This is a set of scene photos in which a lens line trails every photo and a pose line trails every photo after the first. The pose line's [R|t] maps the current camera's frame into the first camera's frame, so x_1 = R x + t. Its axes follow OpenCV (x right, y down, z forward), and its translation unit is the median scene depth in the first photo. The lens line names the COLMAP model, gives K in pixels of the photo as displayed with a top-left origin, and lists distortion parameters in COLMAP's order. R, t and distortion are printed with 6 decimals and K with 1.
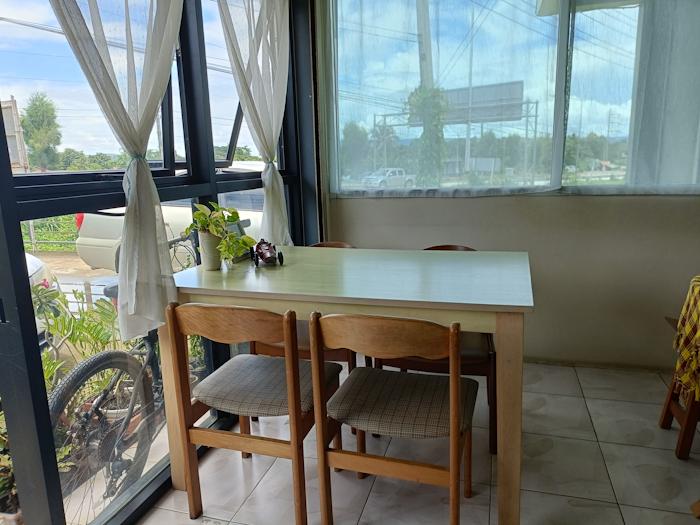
lens RADIAL K [[512.2, 0, 346.9], [0, 512.2, 263.4], [0, 0, 1]] dist [0.046381, -0.032482]
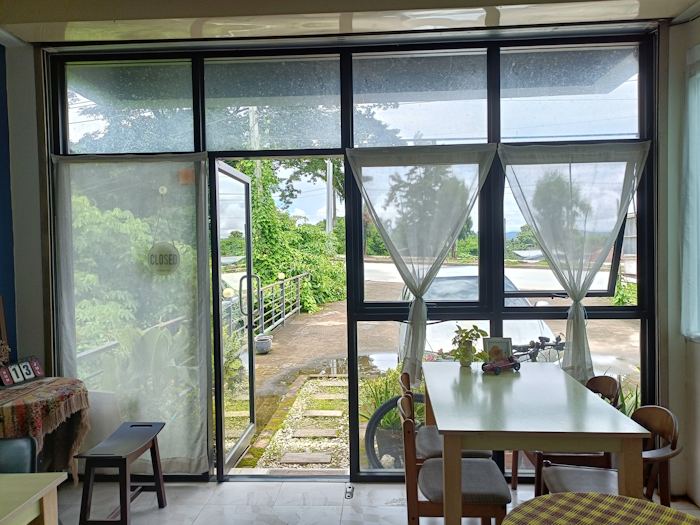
lens RADIAL K [[517.6, 0, 353.2], [0, 517.6, 261.2], [0, 0, 1]] dist [0.049804, -0.039649]
pose [[0.249312, 0.051098, -0.967074, 1.403866], [-0.185587, 0.982619, 0.004075, -0.291660], [0.950474, 0.178461, 0.254462, 0.209546]]
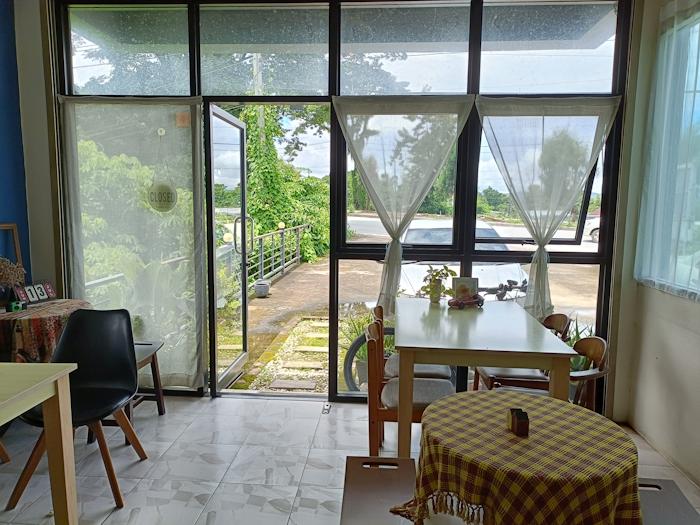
lens RADIAL K [[512.2, 0, 346.9], [0, 512.2, 263.4], [0, 0, 1]] dist [0.046381, -0.032482]
pose [[0.227239, 0.147011, -0.962679, 1.571087], [-0.214923, 0.971736, 0.097662, -0.261357], [0.949827, 0.184709, 0.252412, 0.264652]]
